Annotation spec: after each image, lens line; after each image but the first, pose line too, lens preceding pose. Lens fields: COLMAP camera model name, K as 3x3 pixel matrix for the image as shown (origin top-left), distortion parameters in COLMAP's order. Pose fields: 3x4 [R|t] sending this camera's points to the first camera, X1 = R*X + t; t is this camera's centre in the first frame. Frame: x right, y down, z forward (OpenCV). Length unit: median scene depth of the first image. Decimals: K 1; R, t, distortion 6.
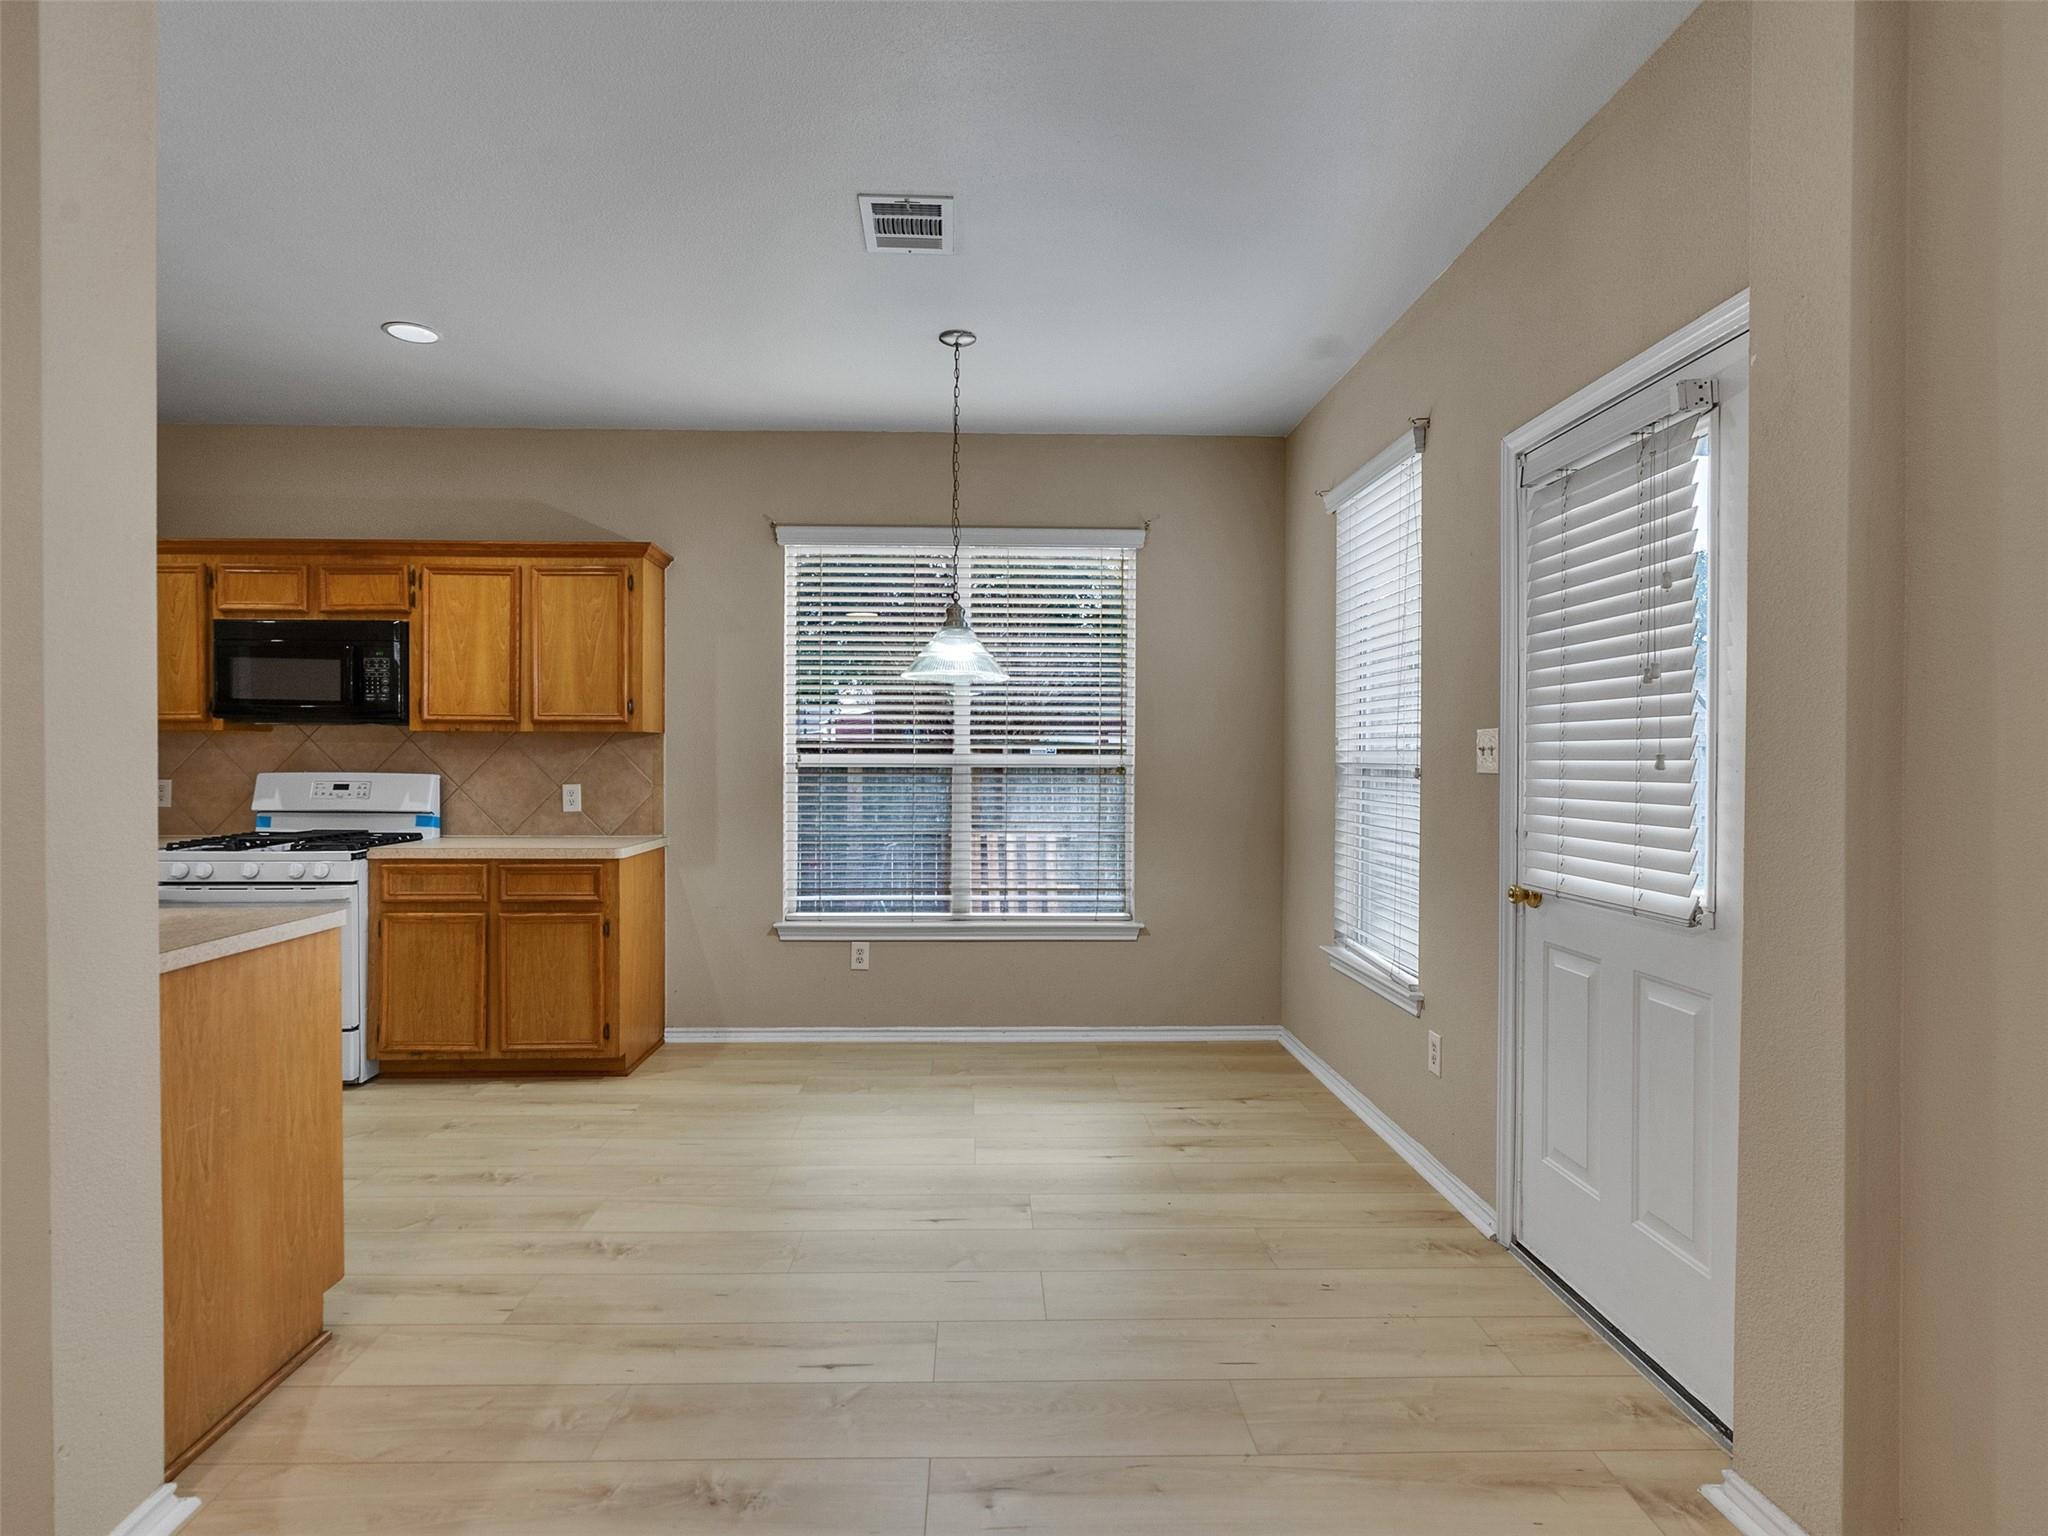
lens RADIAL K [[1042.9, 0, 1010.2], [0, 1042.9, 765.4], [0, 0, 1]] dist [-0.005390, 0.003199]
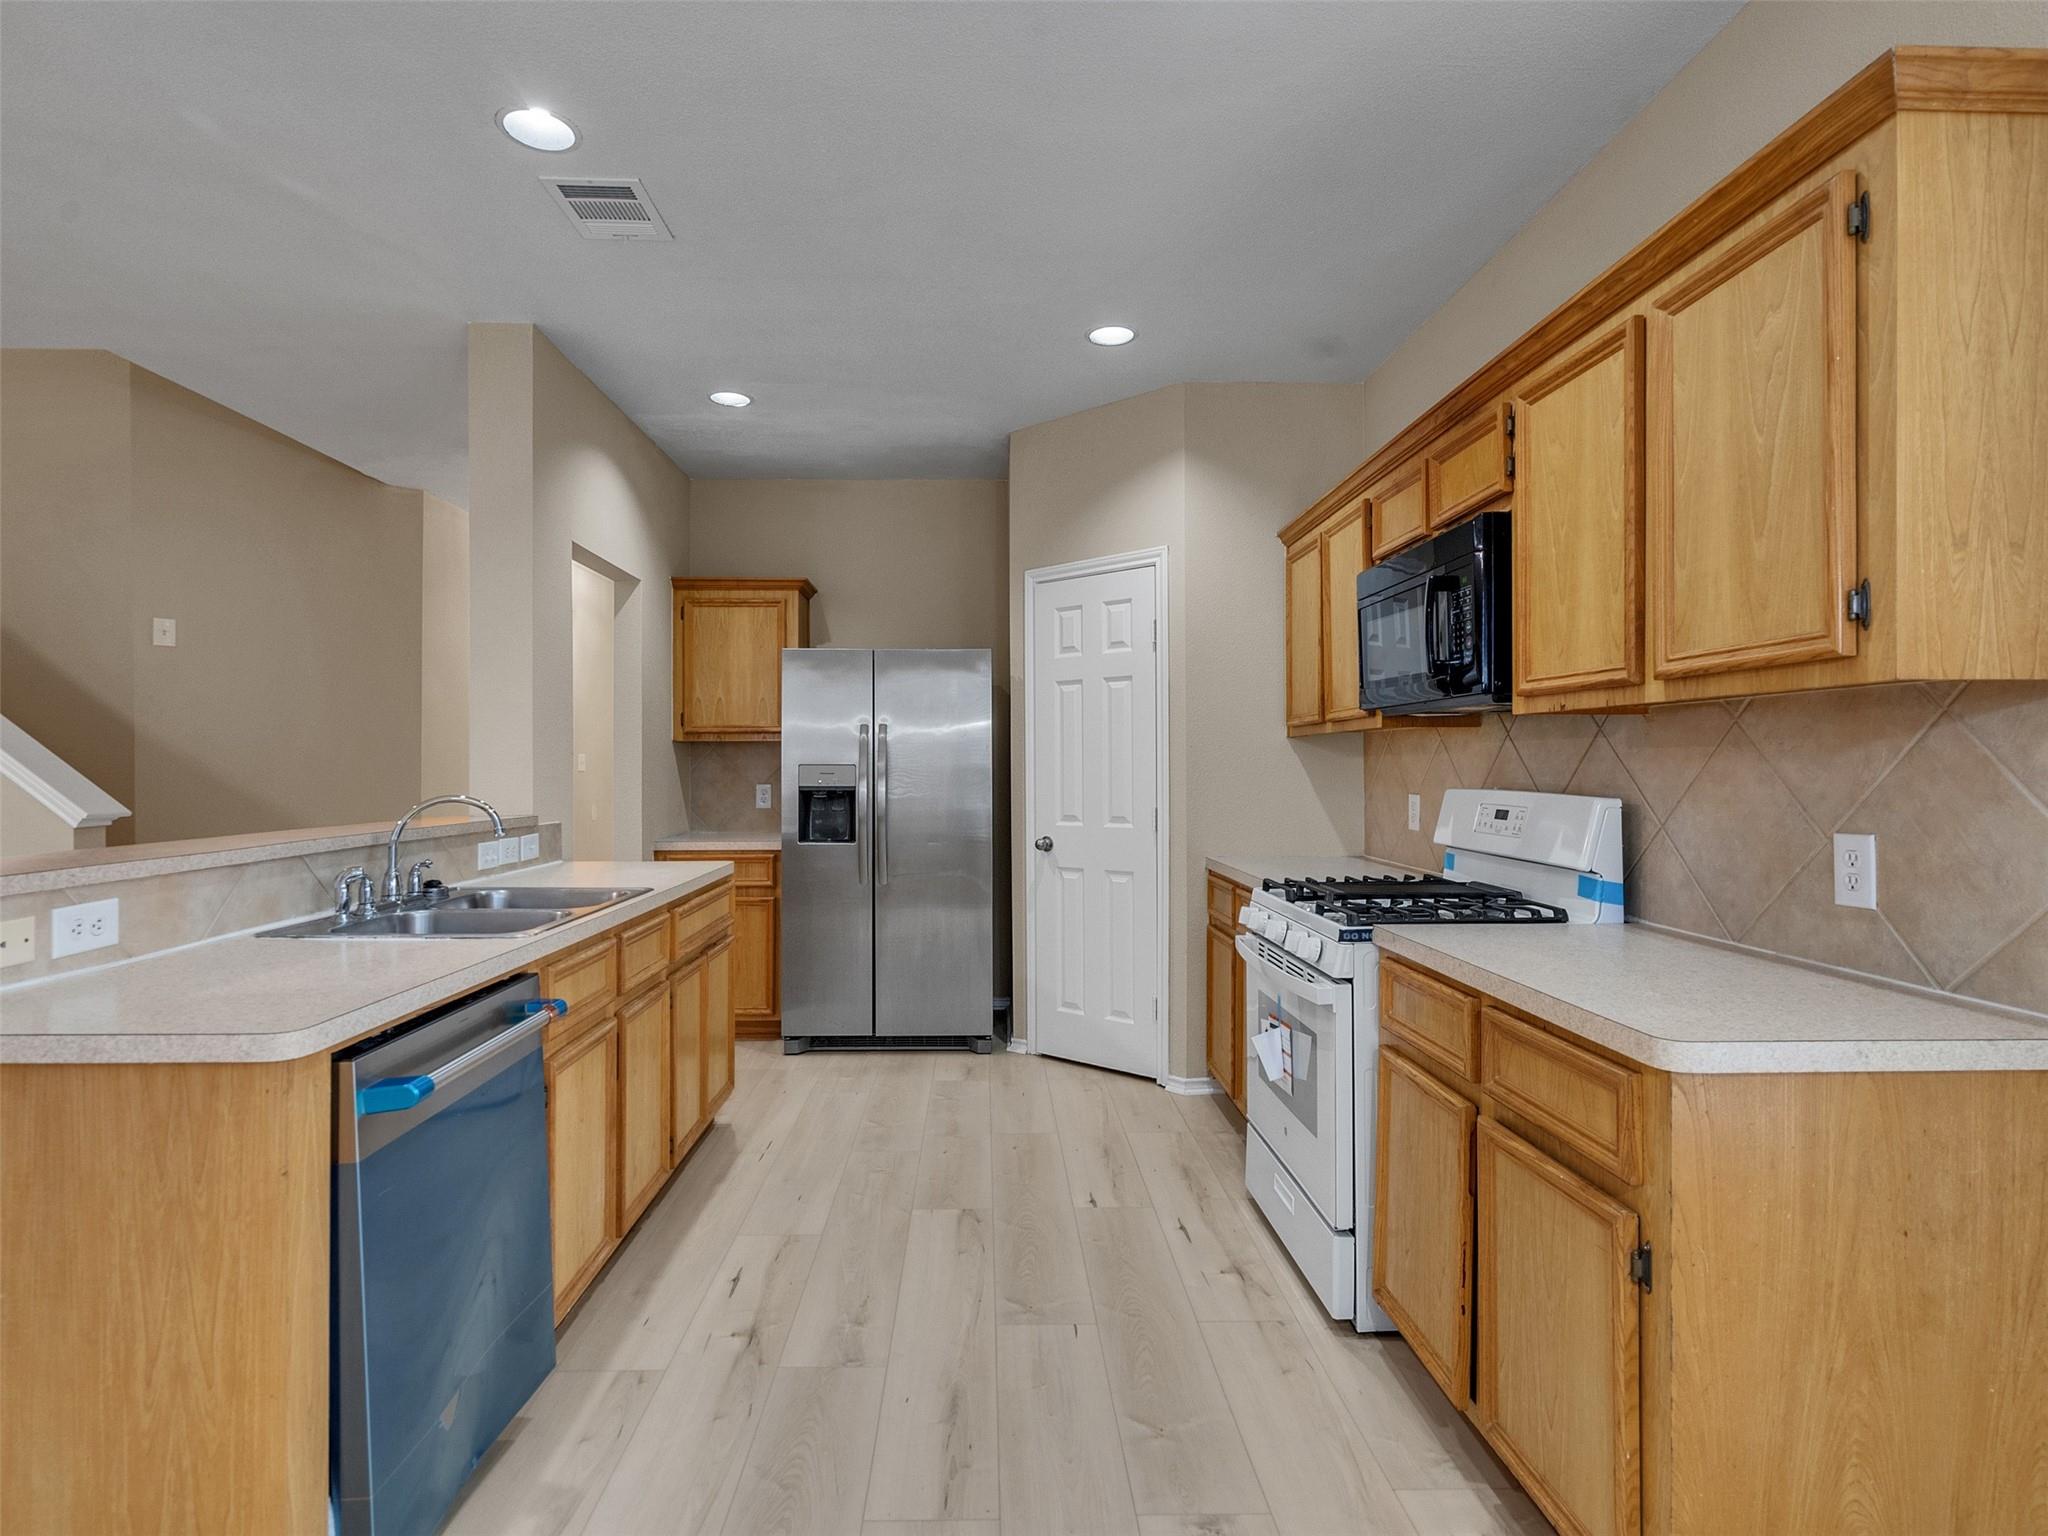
lens RADIAL K [[1042.9, 0, 1002.1], [0, 1042.9, 768.0], [0, 0, 1]] dist [-0.005390, 0.003199]
pose [[-0.010895, -0.001056, -0.999940, -0.042724], [-0.005024, 0.999987, -0.001002, -0.004384], [0.999928, 0.005013, -0.010900, 0.744152]]
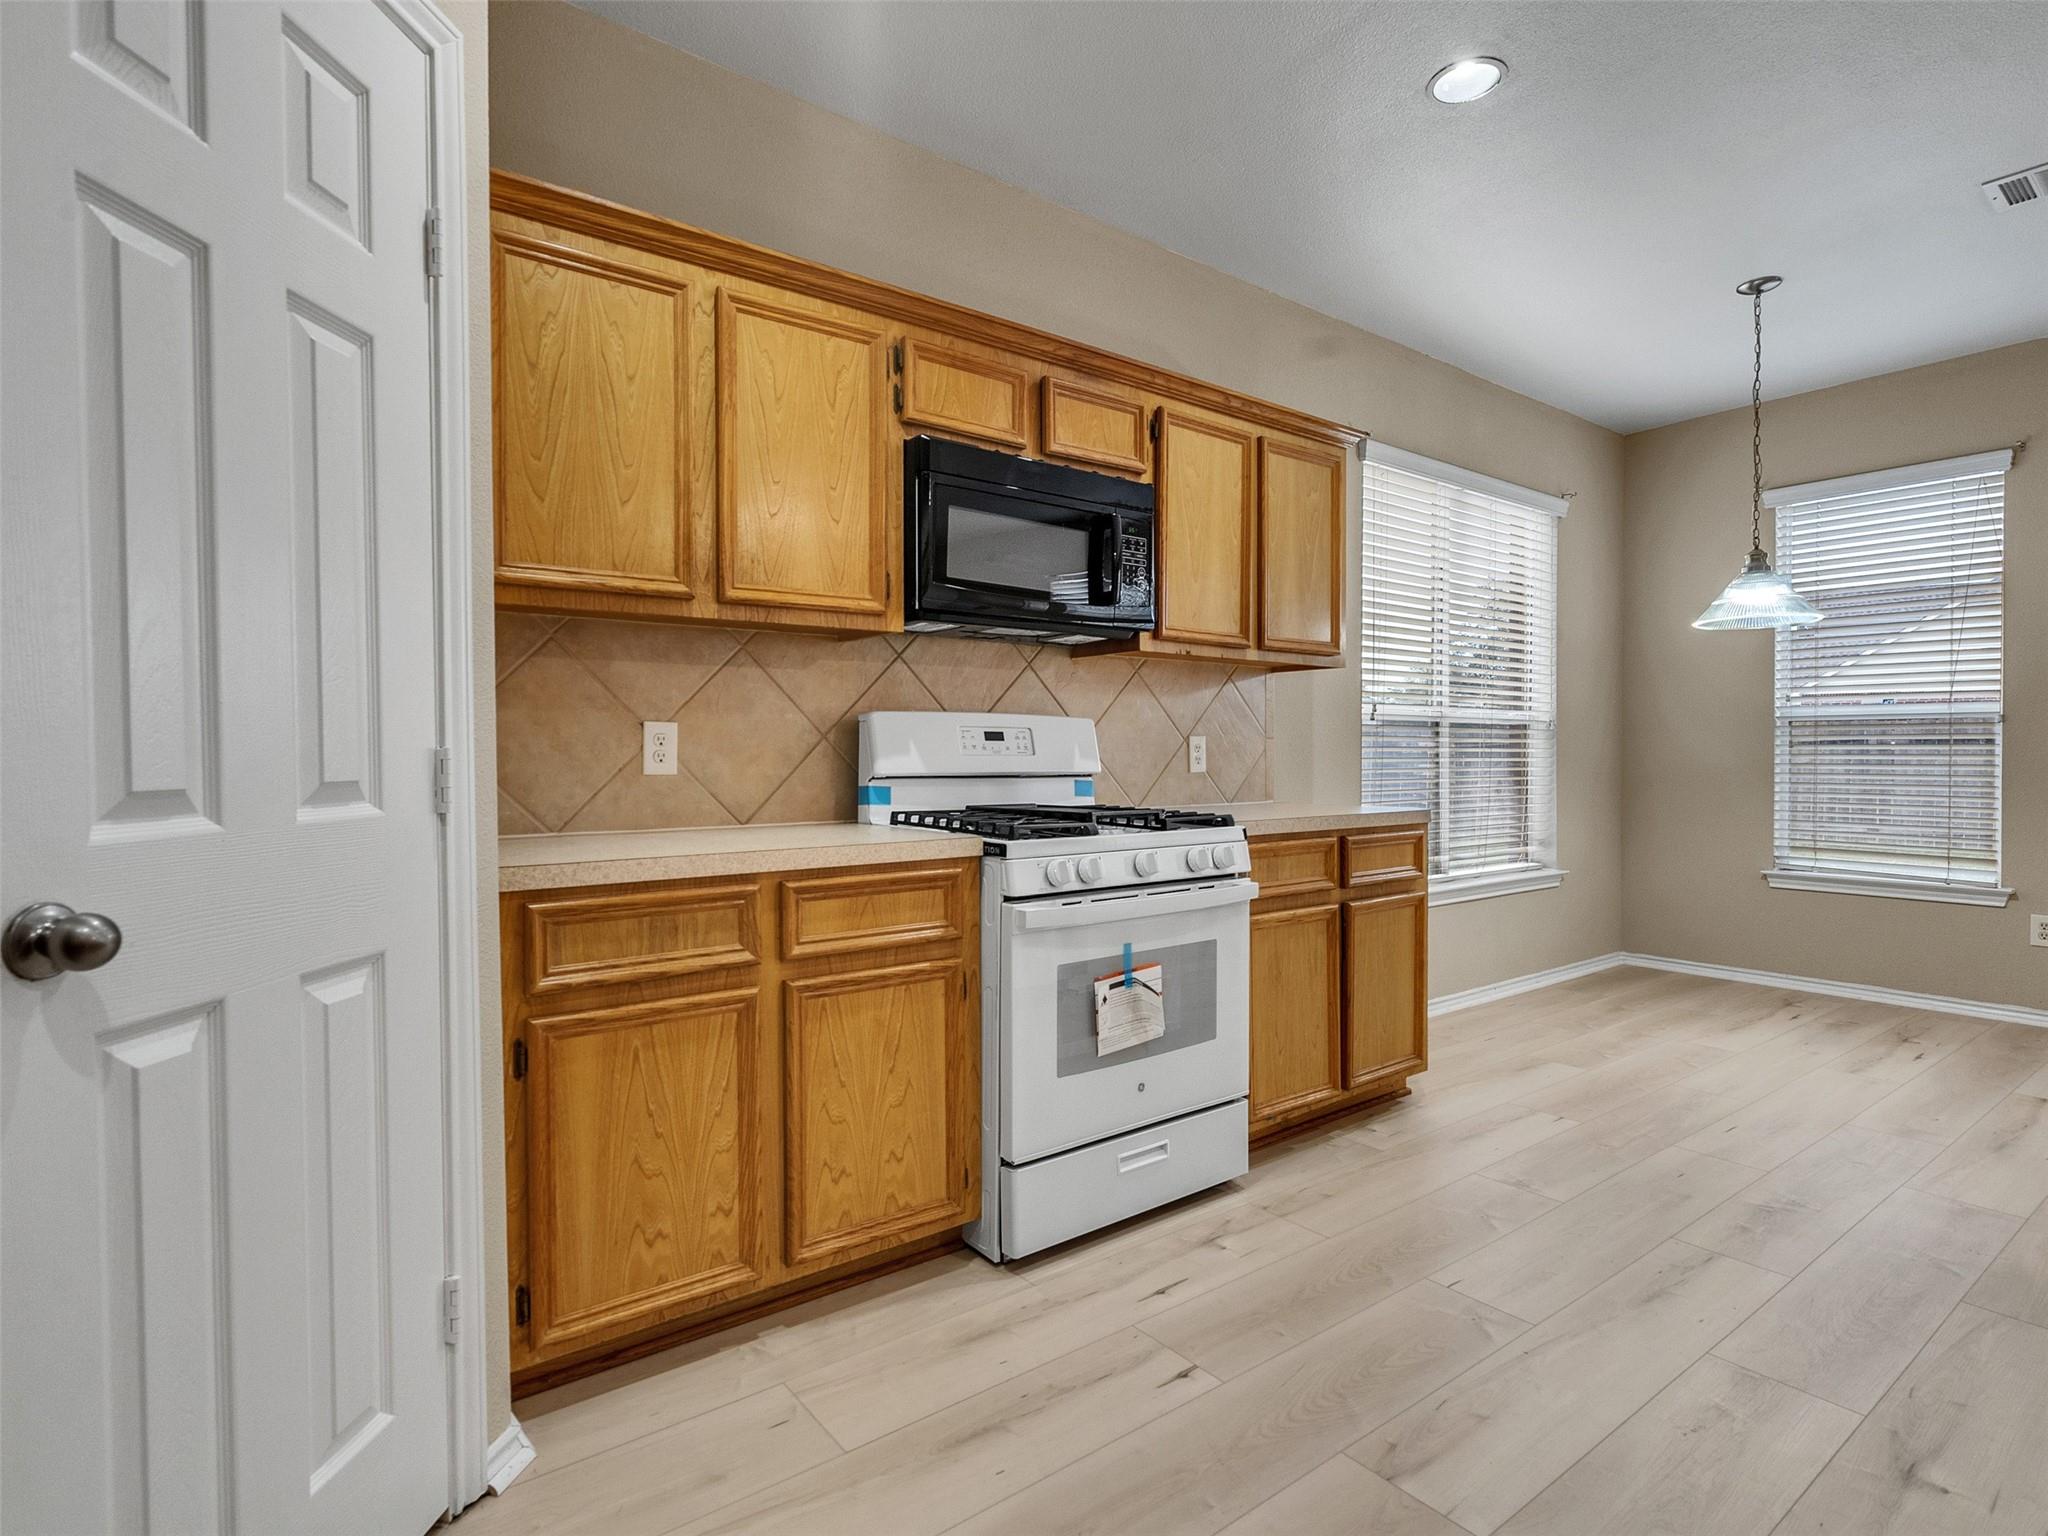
lens RADIAL K [[1042.9, 0, 1010.7], [0, 1042.9, 766.7], [0, 0, 1]] dist [-0.005390, 0.003199]
pose [[0.818446, -0.012610, 0.574446, -1.029648], [0.008569, 0.999916, 0.009742, 0.034069], [-0.574520, -0.003051, 0.818485, 0.496872]]
